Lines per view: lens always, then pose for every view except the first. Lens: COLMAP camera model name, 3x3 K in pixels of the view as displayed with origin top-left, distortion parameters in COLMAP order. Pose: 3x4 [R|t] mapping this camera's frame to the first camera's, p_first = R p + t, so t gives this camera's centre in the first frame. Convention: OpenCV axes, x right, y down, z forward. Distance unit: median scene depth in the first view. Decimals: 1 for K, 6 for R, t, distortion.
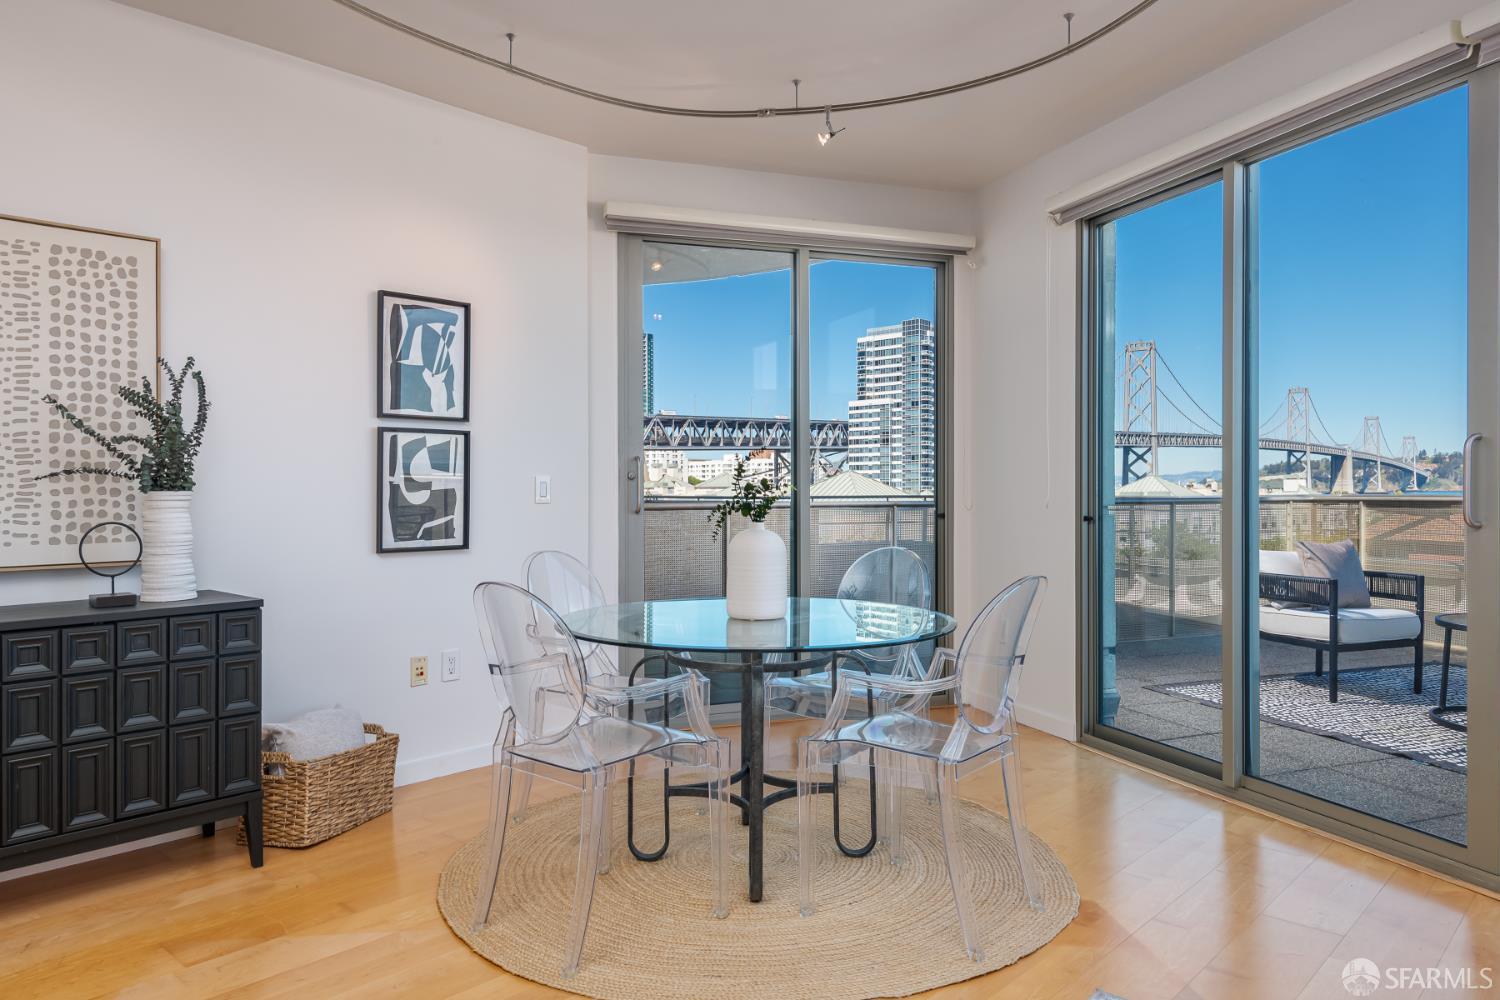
lens RADIAL K [[946.5, 0, 889.1], [0, 946.5, 504.2], [0, 0, 1]] dist [0.013972, 0.001052]
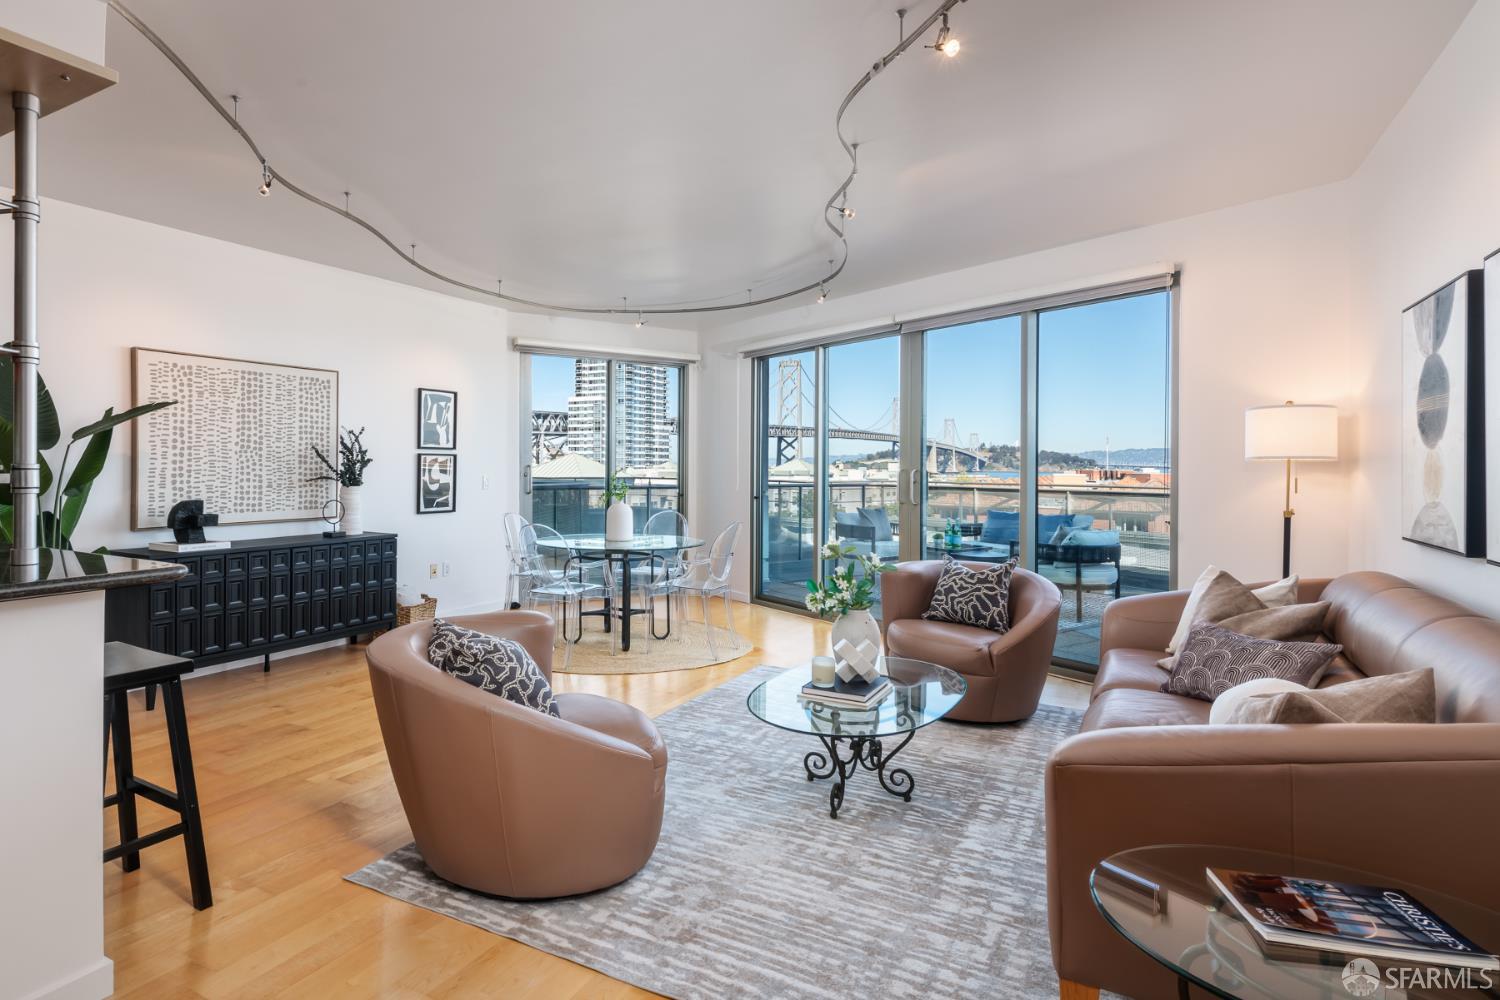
lens RADIAL K [[791.2, 0, 631.9], [0, 791.2, 494.8], [0, 0, 1]] dist [-0.000570, -0.000795]
pose [[0.998275, 0.001424, 0.058694, -0.167748], [-0.002929, 0.999669, 0.025576, -0.035147], [-0.058638, -0.025704, 0.997948, -0.734909]]
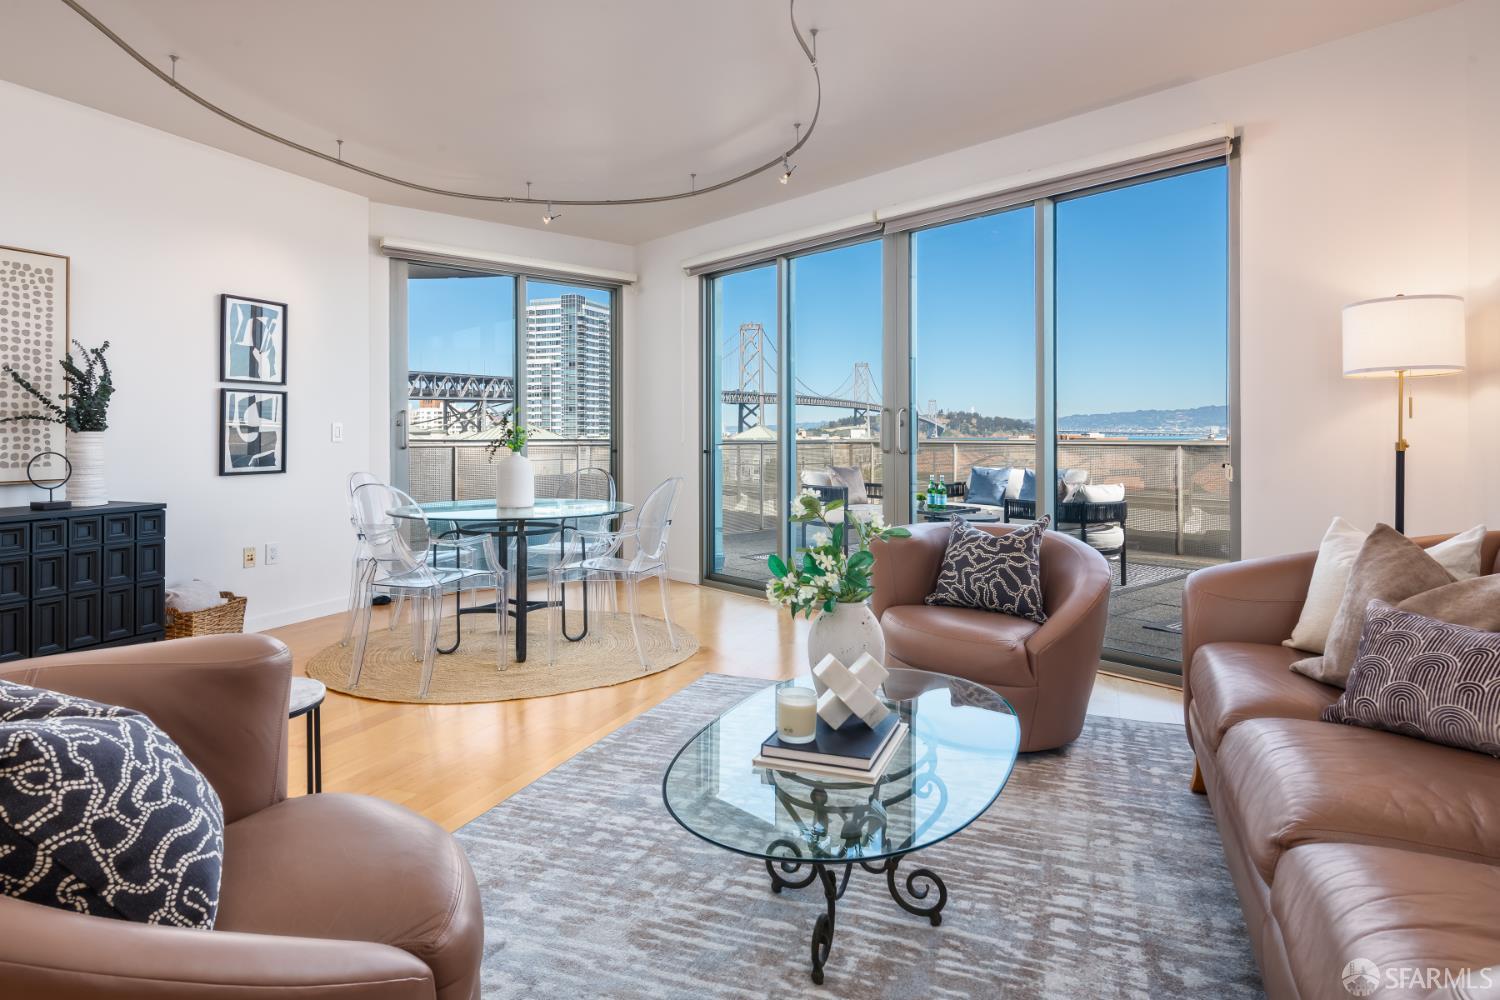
lens RADIAL K [[797.7, 0, 772.5], [0, 797.7, 453.6], [0, 0, 1]] dist [0.003069, -0.000415]
pose [[0.960988, -0.000921, 0.276587, -0.066959], [-0.000846, 0.999980, 0.006269, 0.009412], [-0.276588, -0.006258, 0.960968, -0.386332]]
